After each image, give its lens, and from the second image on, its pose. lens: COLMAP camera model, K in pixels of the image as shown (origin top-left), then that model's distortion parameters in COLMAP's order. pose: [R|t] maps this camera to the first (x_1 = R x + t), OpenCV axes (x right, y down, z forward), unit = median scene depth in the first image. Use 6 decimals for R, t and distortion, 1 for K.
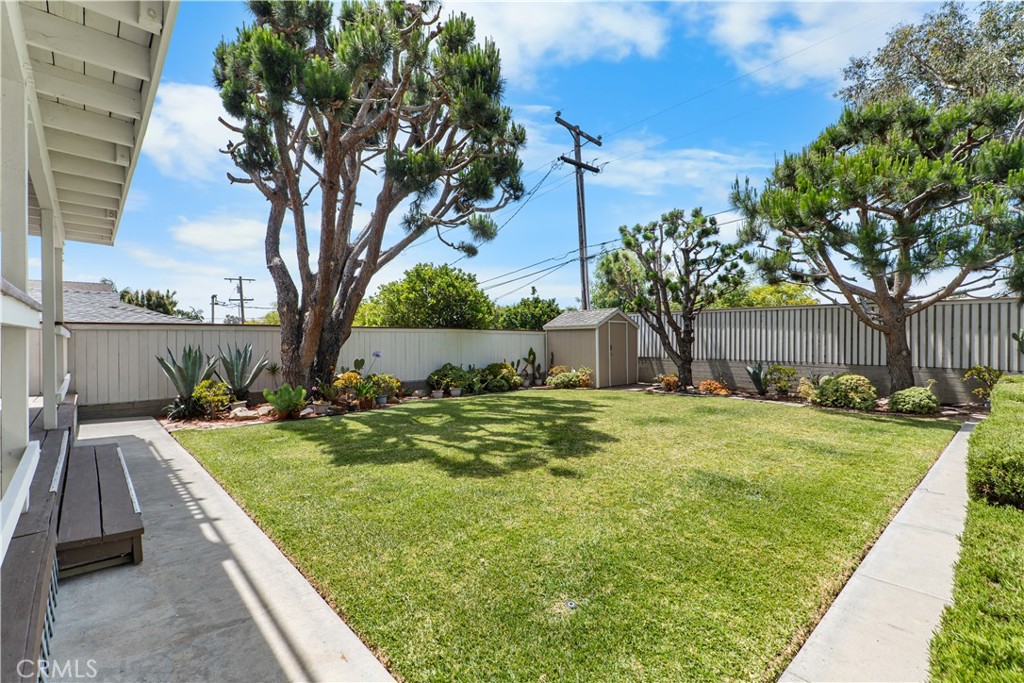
lens RADIAL K [[464.9, 0, 514.1], [0, 464.9, 339.3], [0, 0, 1]] dist [0.007564, -0.000114]
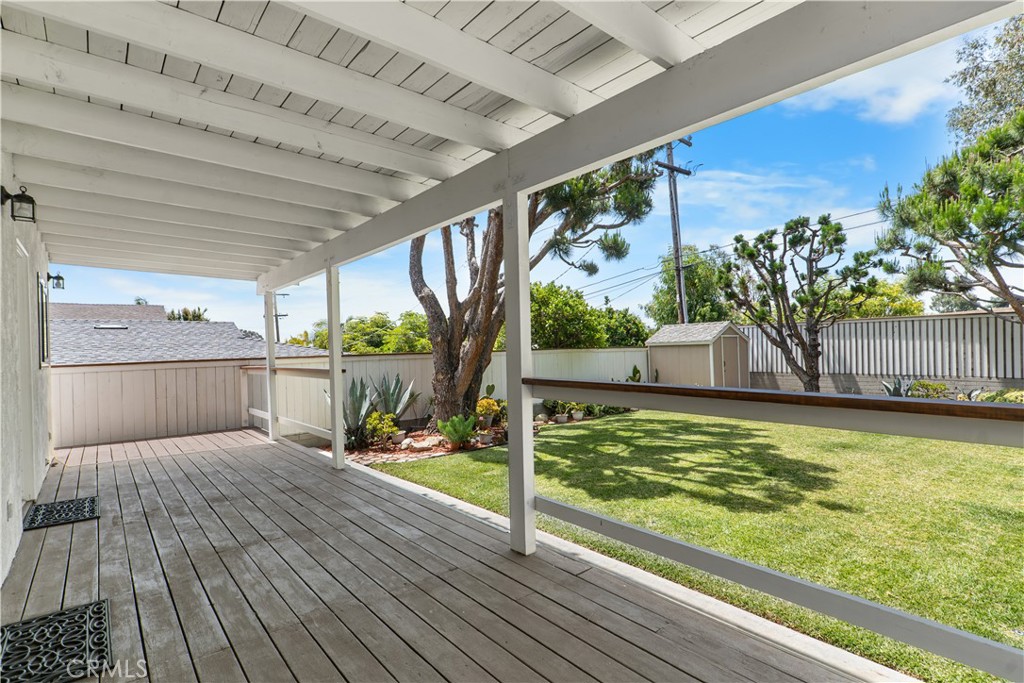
lens RADIAL K [[507.3, 0, 509.1], [0, 507.3, 346.4], [0, 0, 1]] dist [0.000278, 0.000200]
pose [[0.998252, -0.025033, -0.053535, -0.203803], [0.025006, 0.999687, -0.001175, -0.031640], [0.053547, -0.000166, 0.998565, -0.060422]]
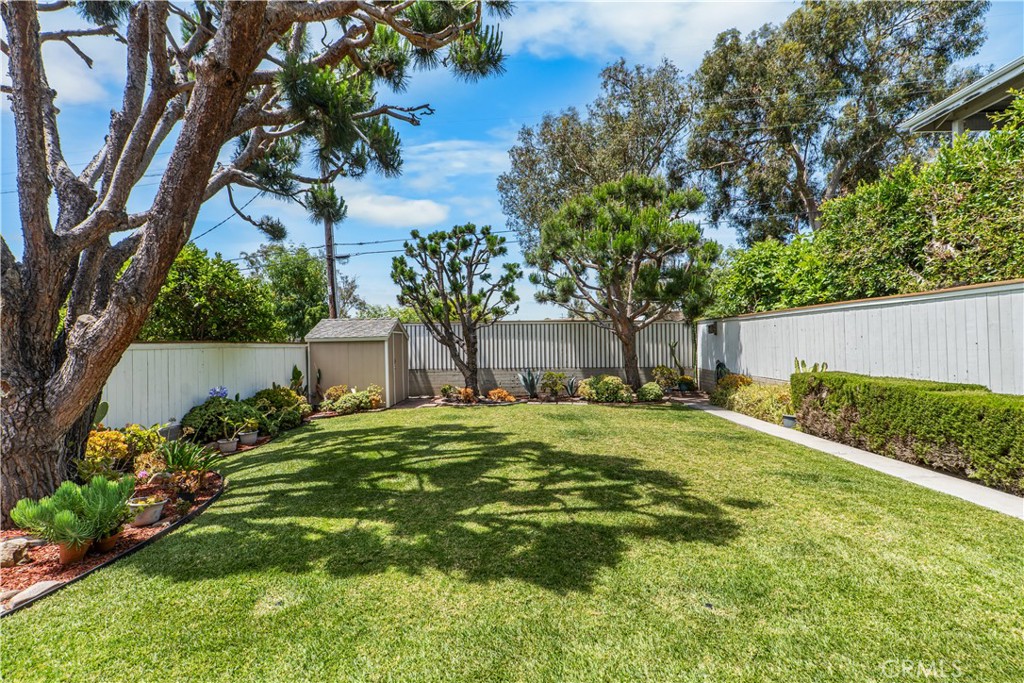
lens RADIAL K [[464.9, 0, 507.1], [0, 464.9, 335.4], [0, 0, 1]] dist [0.007564, -0.000114]
pose [[0.697384, 0.000886, 0.716697, -0.339762], [0.014599, 0.999774, -0.015442, -0.017743], [-0.716549, 0.021232, 0.697214, 0.254033]]
